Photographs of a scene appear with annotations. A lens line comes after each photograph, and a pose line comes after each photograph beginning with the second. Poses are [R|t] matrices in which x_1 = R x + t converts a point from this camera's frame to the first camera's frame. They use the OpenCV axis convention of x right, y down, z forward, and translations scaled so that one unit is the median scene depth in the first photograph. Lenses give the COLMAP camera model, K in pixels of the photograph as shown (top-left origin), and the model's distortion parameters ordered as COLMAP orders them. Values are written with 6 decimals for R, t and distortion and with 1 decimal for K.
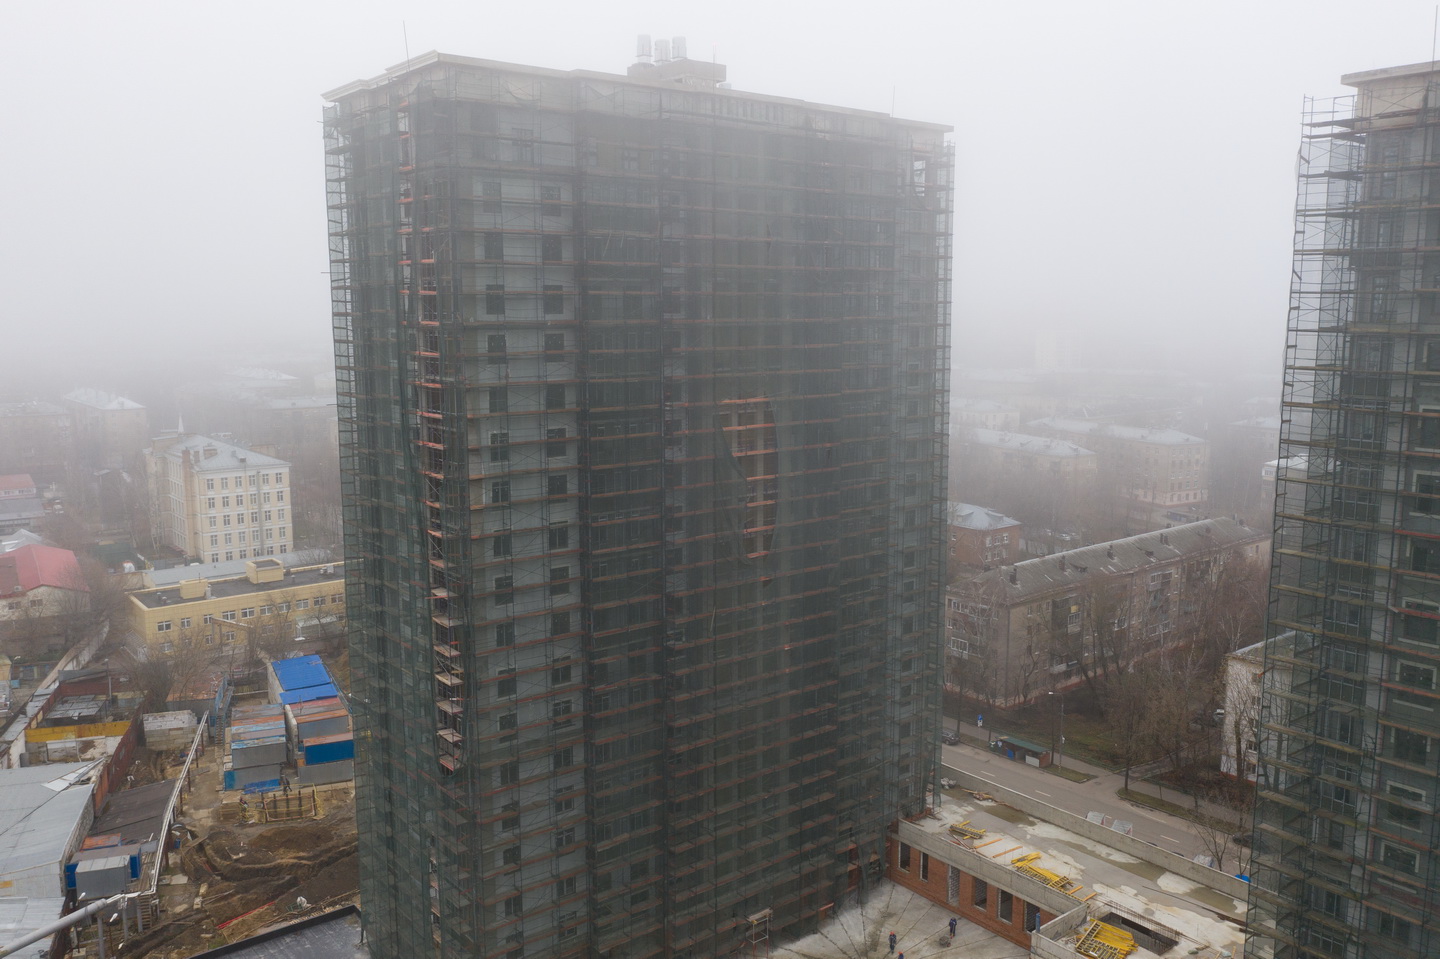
lens RADIAL K [[1131.9, 0, 720.0], [0, 1131.9, 479.5], [0, 0, 1]] dist [-0.005818, 0.001741]
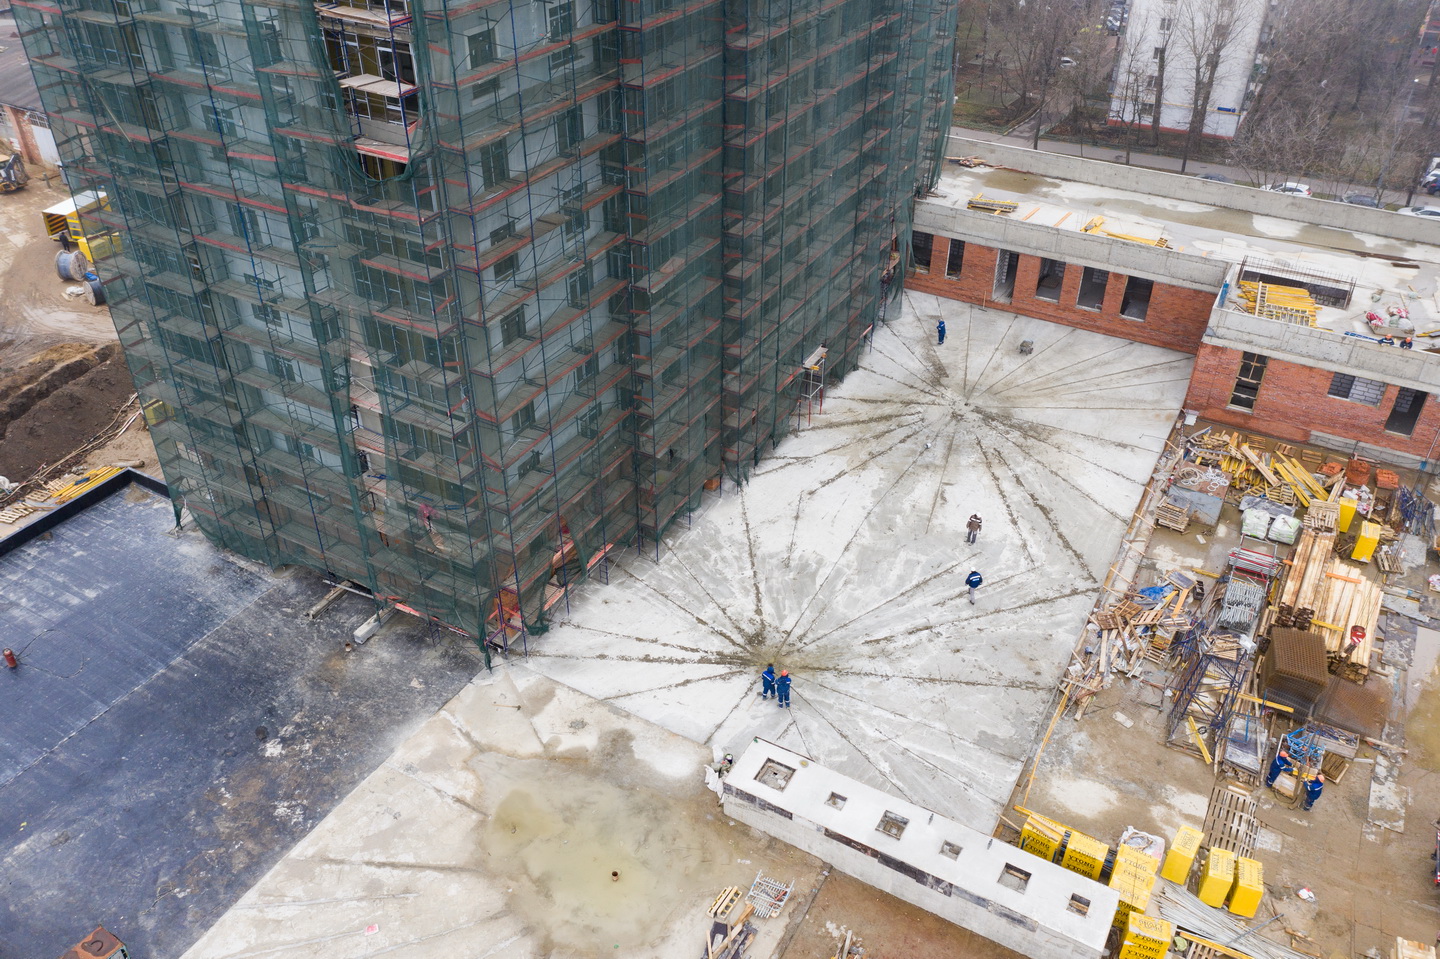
lens RADIAL K [[1131.9, 0, 720.0], [0, 1131.9, 479.5], [0, 0, 1]] dist [-0.005818, 0.001741]
pose [[0.929561, -0.210448, 0.302700, -0.226022], [0.048929, 0.884226, 0.464490, 0.132639], [-0.365406, -0.416961, 0.832239, 0.422784]]
